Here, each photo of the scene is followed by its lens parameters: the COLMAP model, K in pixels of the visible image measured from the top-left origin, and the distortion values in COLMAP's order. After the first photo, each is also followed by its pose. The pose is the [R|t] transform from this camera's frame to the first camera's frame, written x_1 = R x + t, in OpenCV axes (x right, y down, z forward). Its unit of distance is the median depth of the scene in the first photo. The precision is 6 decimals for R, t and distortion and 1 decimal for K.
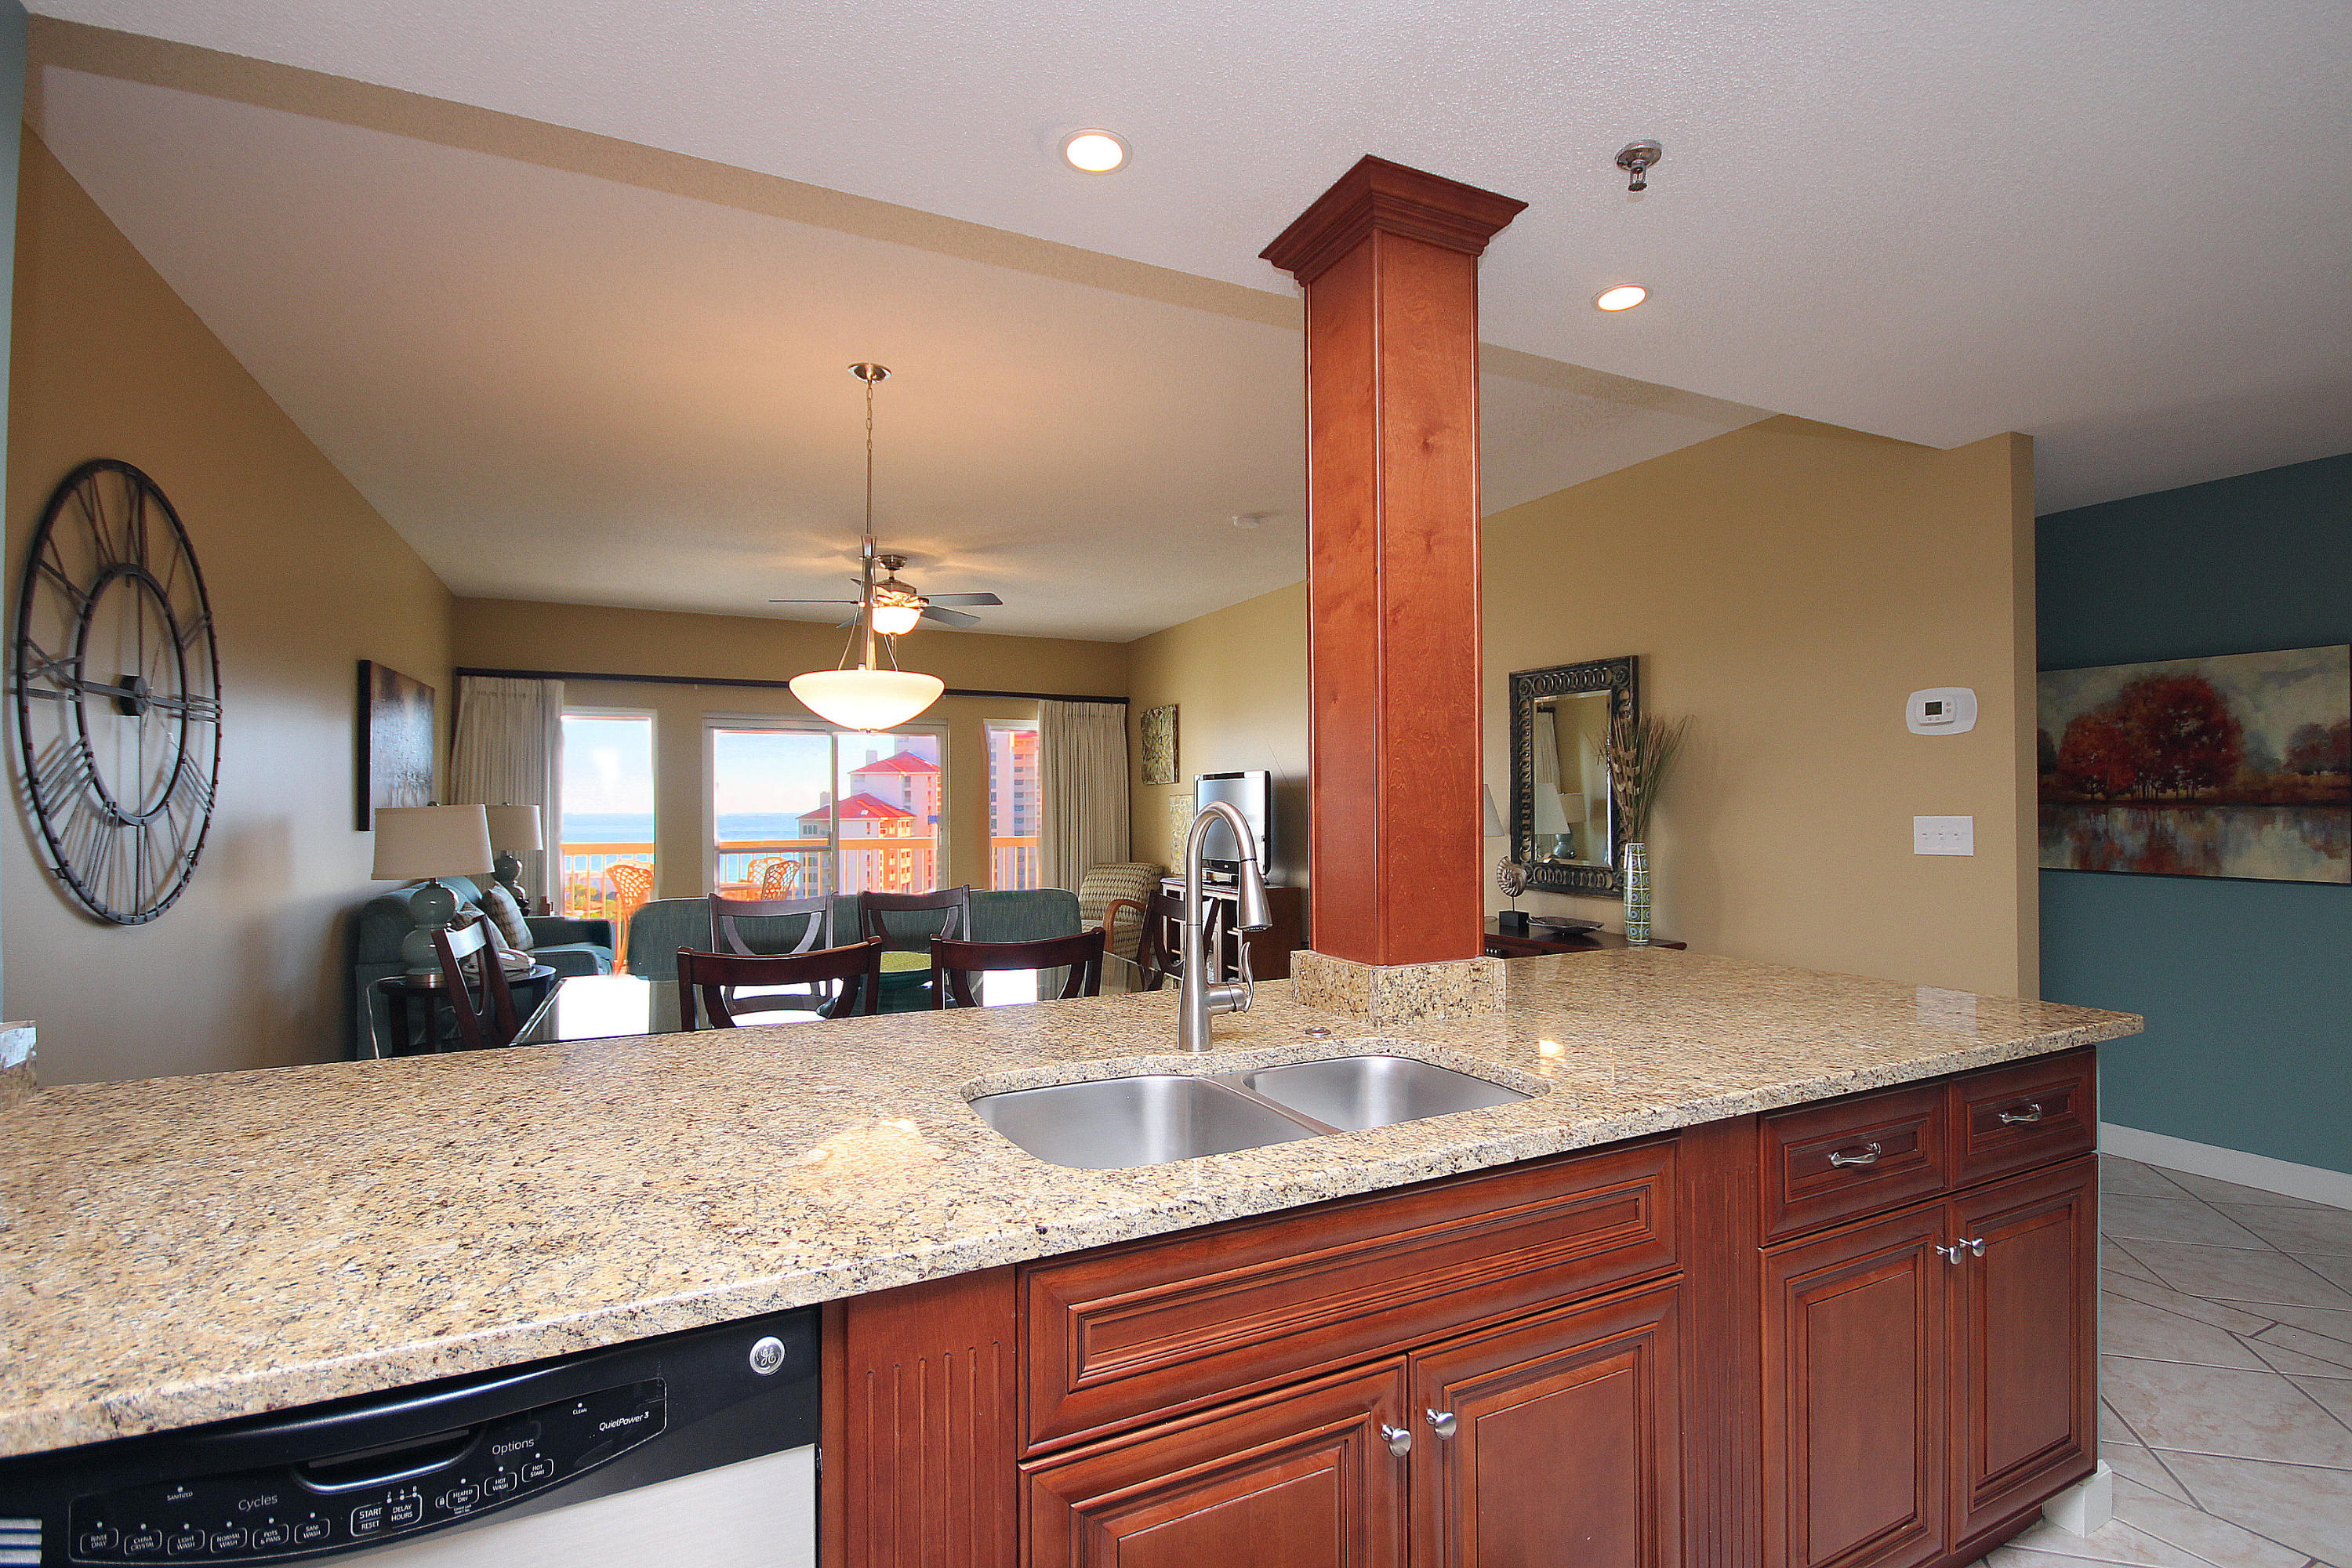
lens RADIAL K [[1083.6, 0, 1165.2], [0, 1083.6, 788.3], [0, 0, 1]] dist [0.008730, -0.011225]
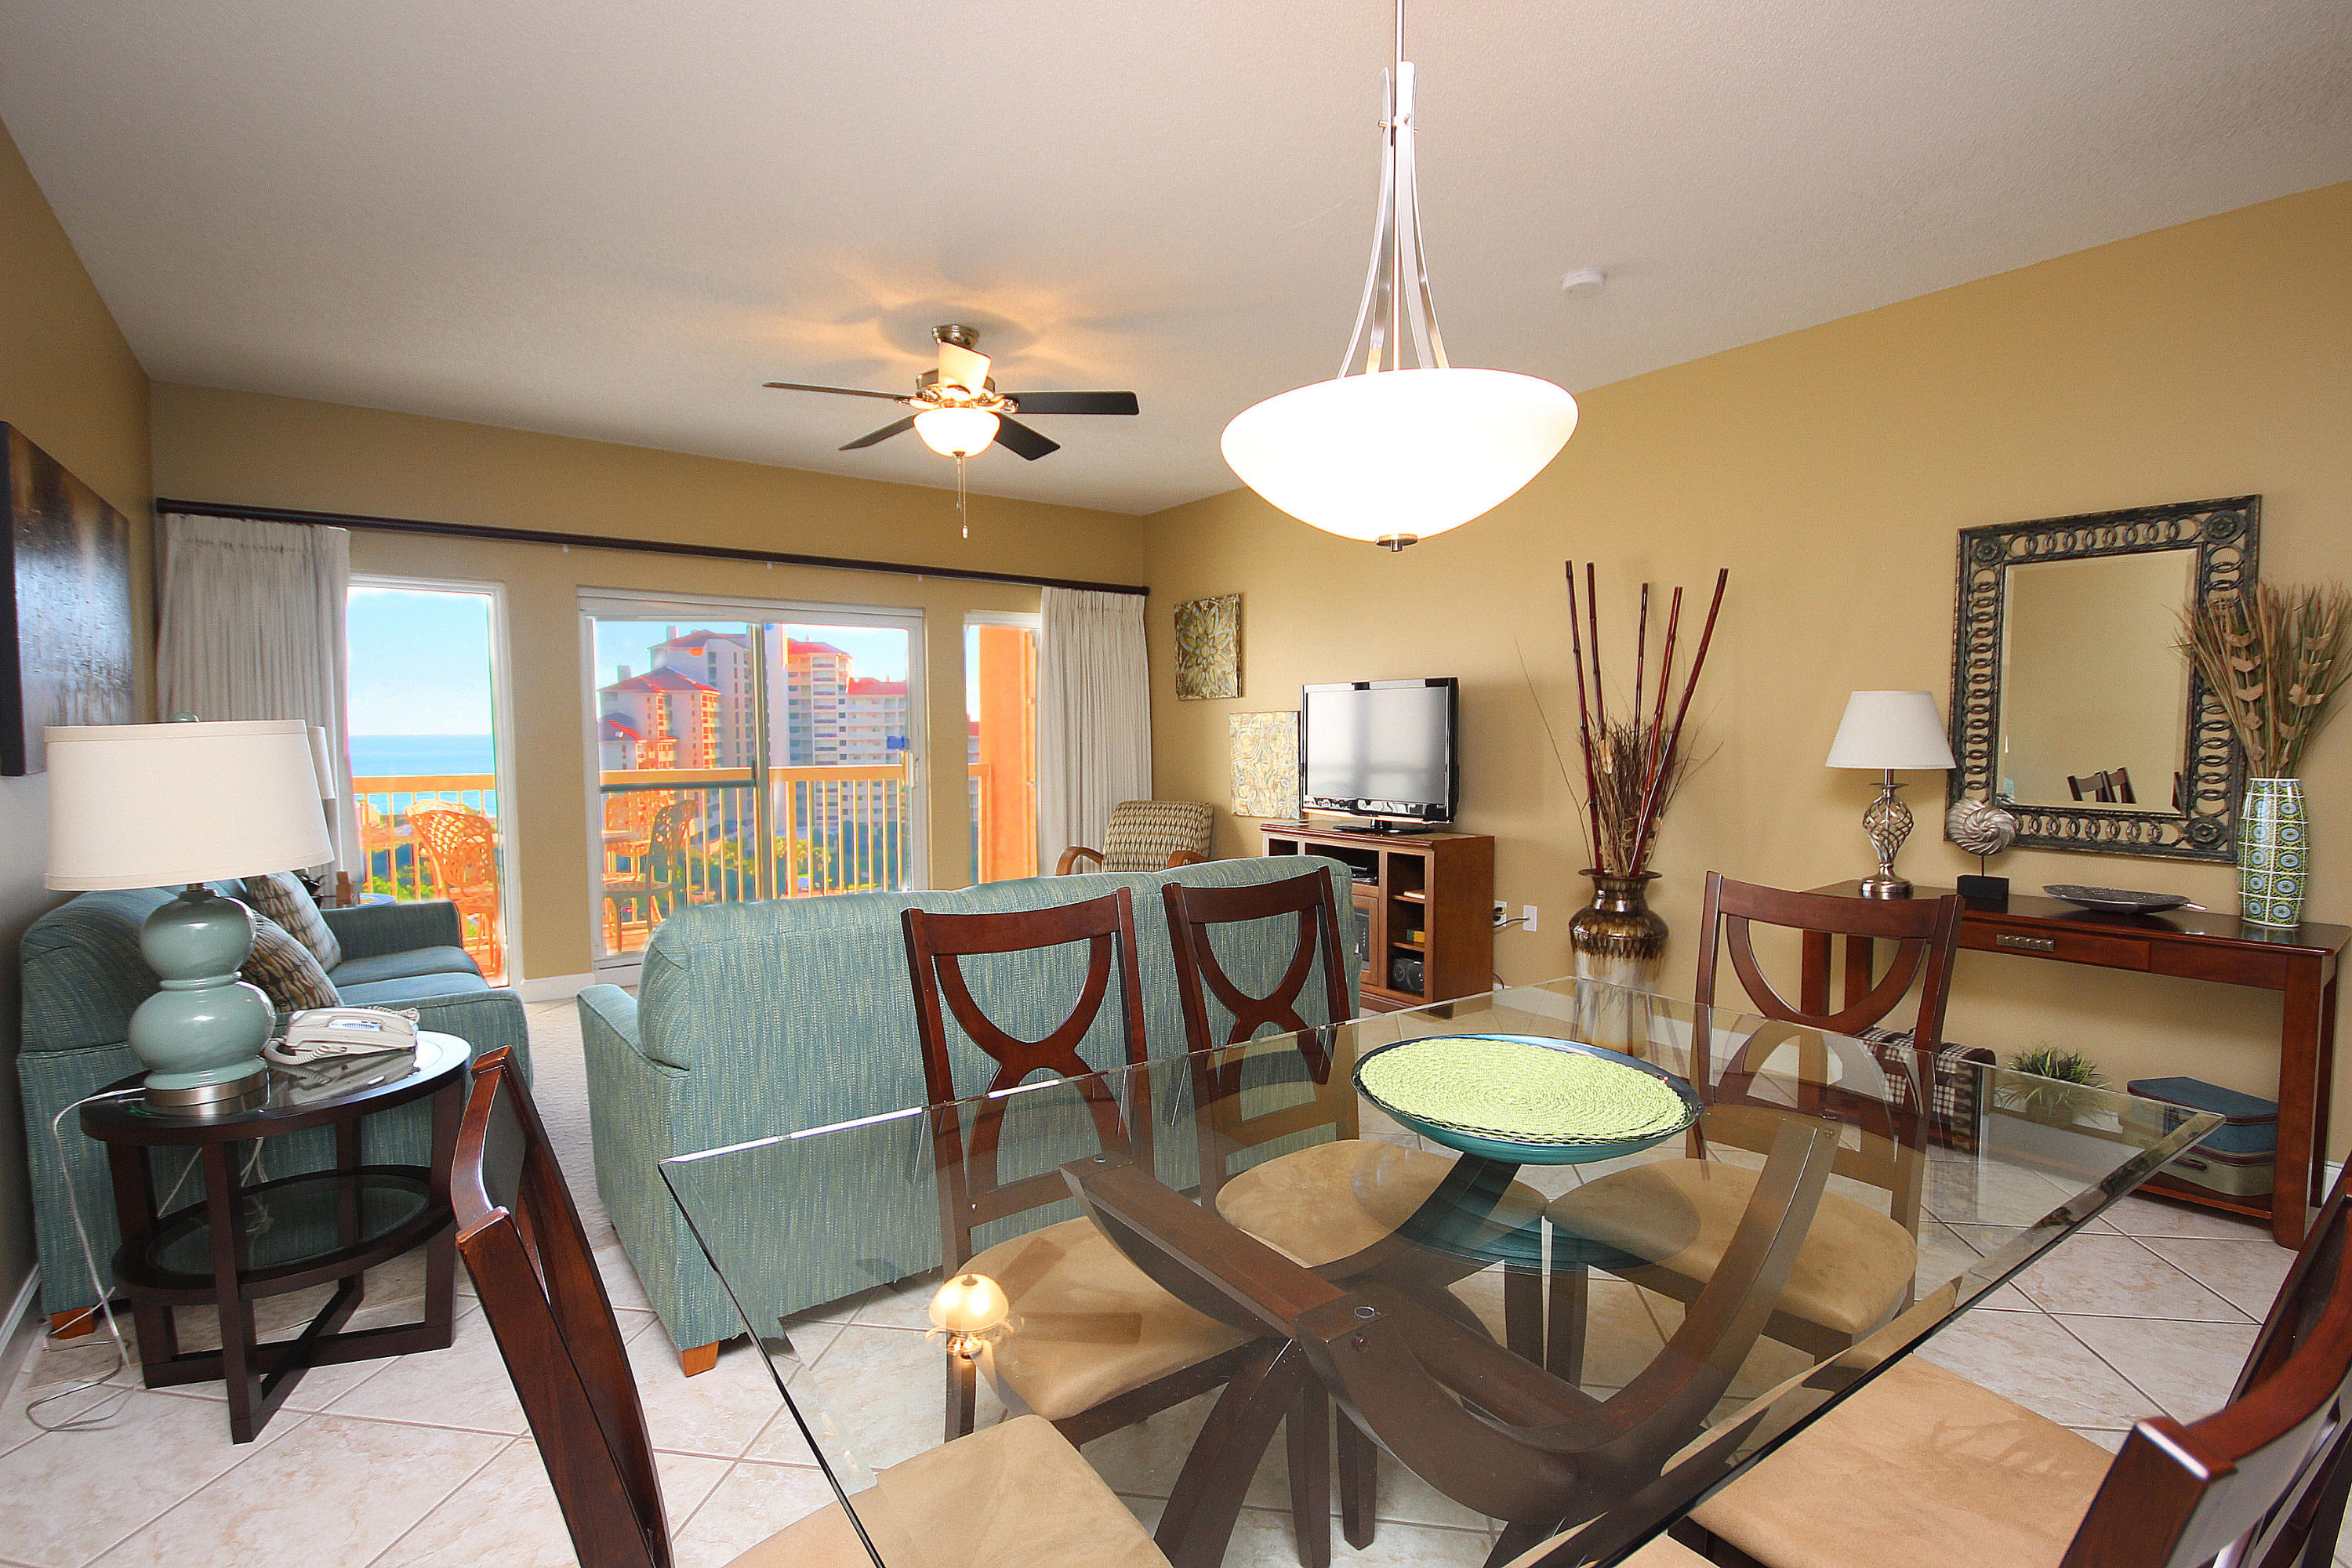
lens RADIAL K [[1083.6, 0, 1173.7], [0, 1083.6, 794.7], [0, 0, 1]] dist [0.008730, -0.011225]
pose [[0.980240, -0.013453, 0.197352, -0.251896], [-0.001755, 0.997054, 0.076680, 0.007085], [-0.197802, -0.075512, 0.977329, 0.330934]]
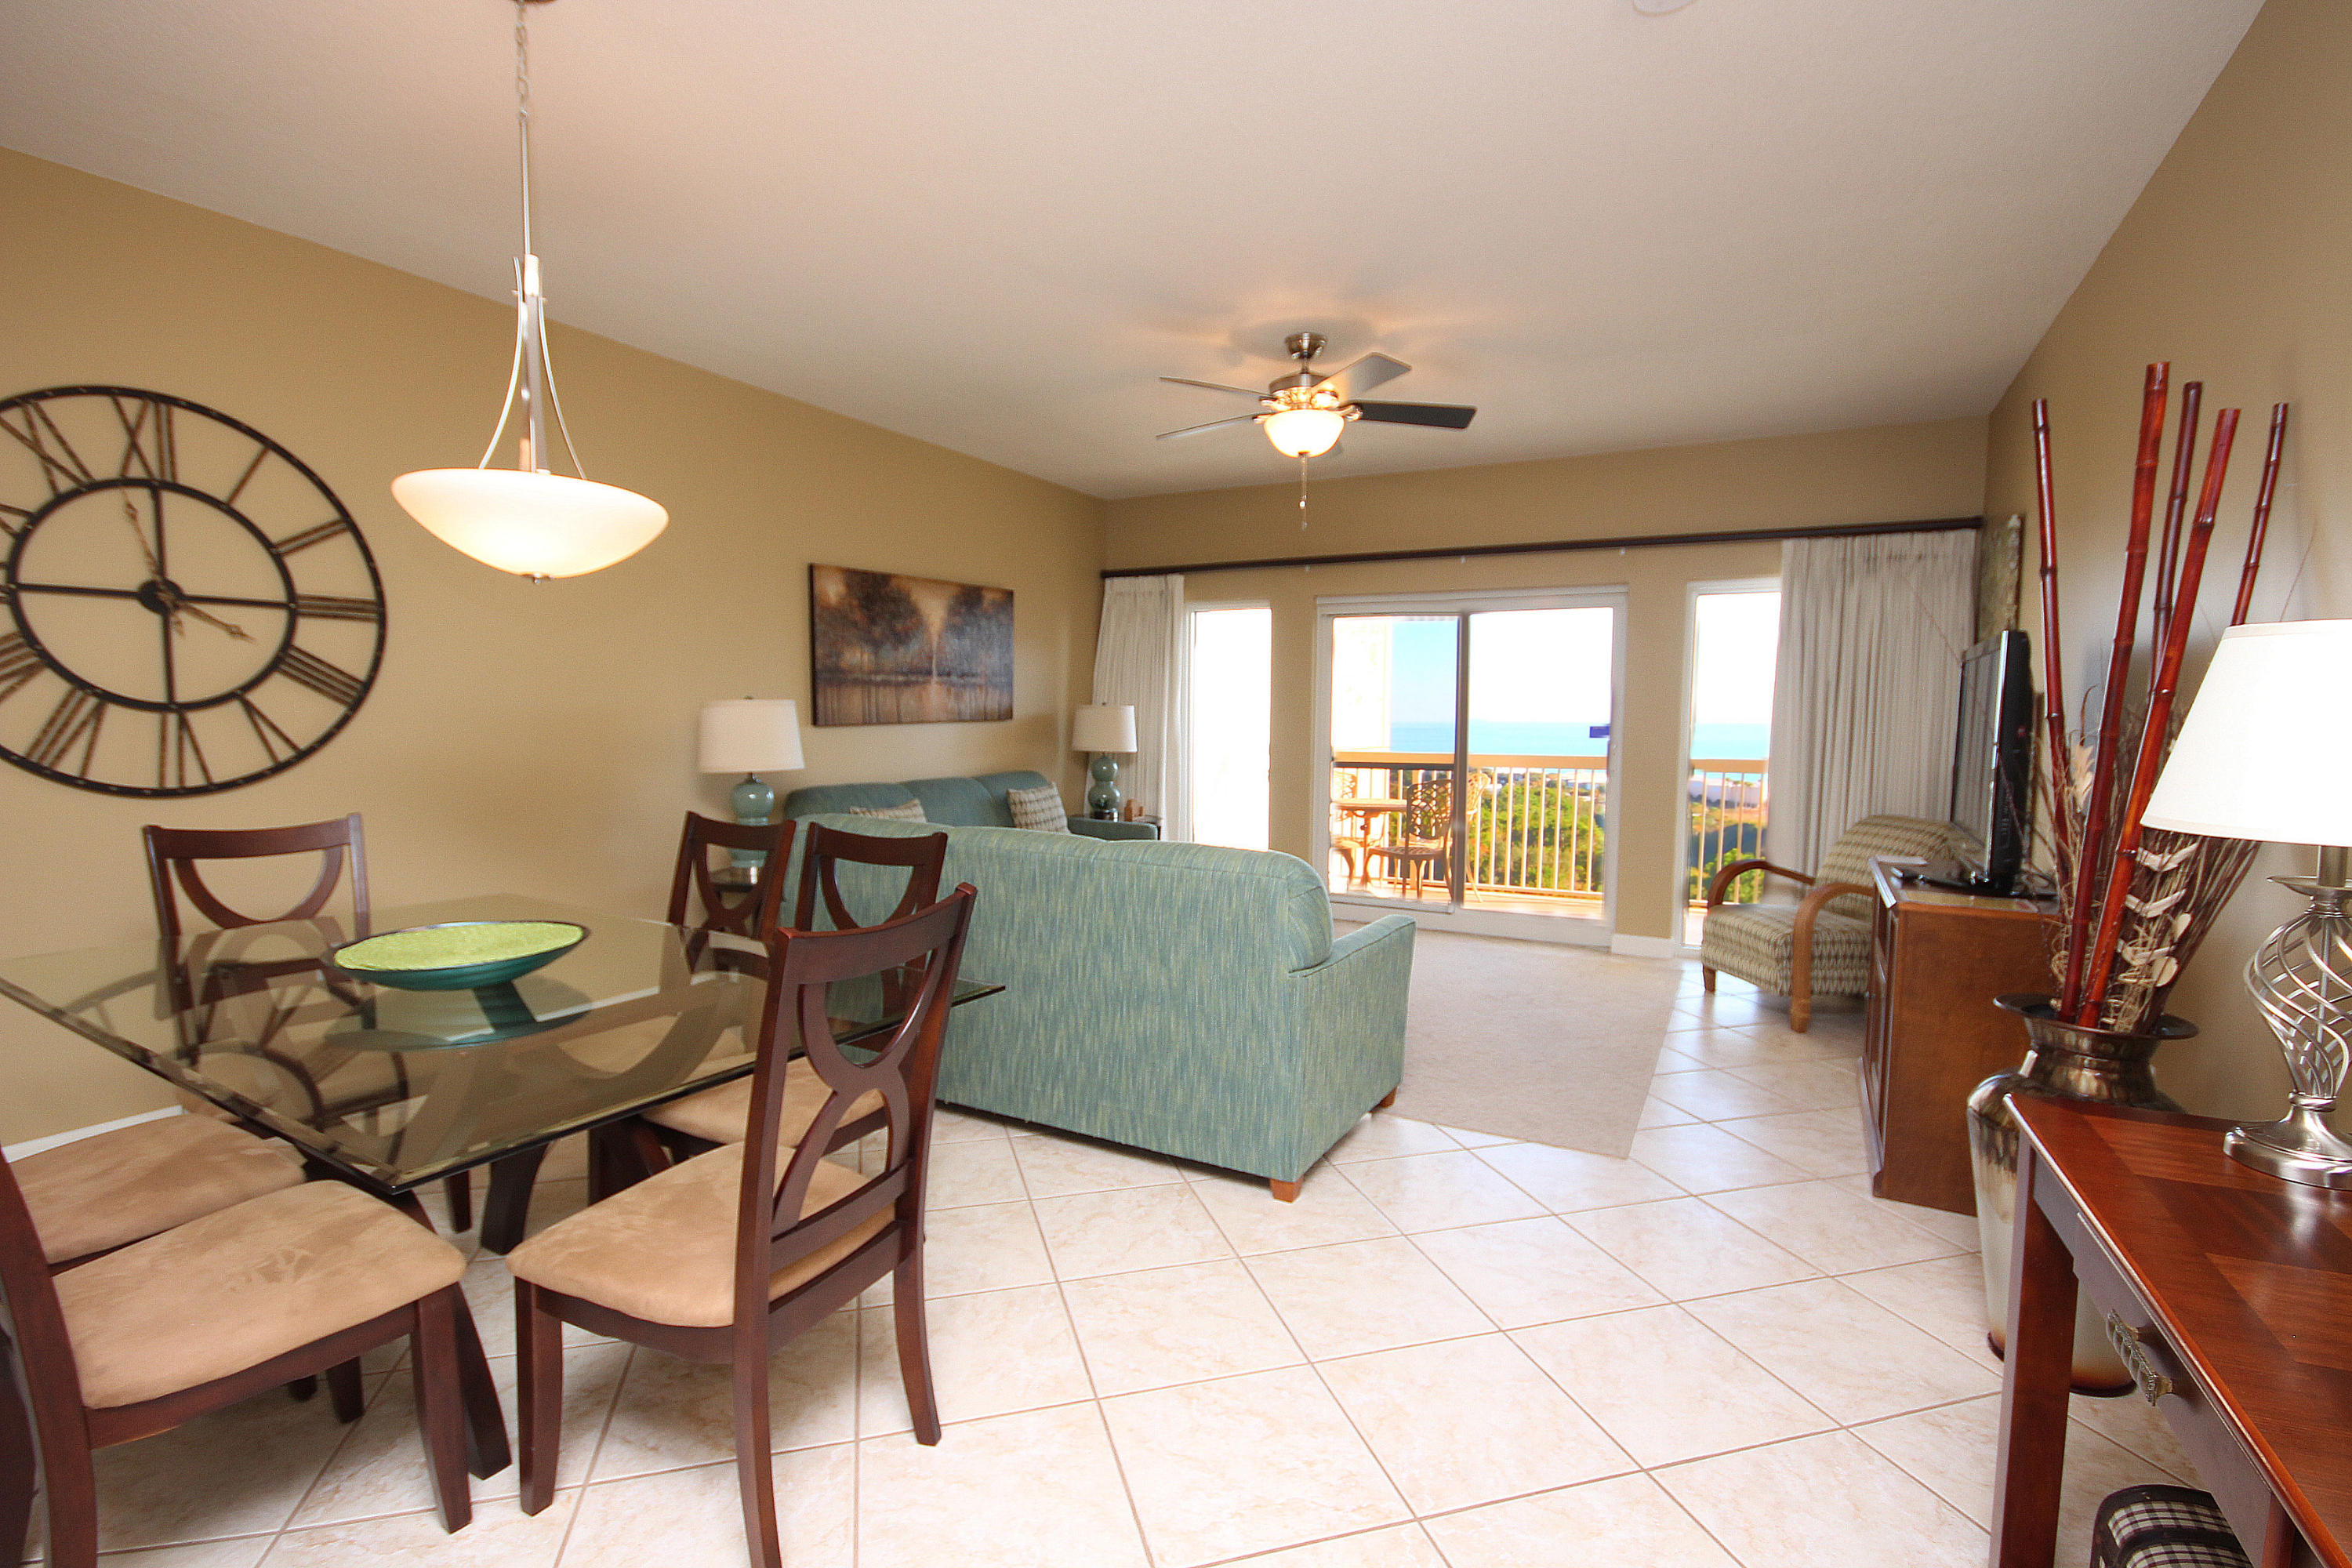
lens RADIAL K [[1083.6, 0, 1175.0], [0, 1083.6, 790.1], [0, 0, 1]] dist [0.008730, -0.011225]
pose [[0.591036, 0.069956, -0.803606, 0.265649], [-0.001018, 0.996296, 0.085981, 0.007977], [0.806645, -0.049999, 0.588918, 0.518212]]
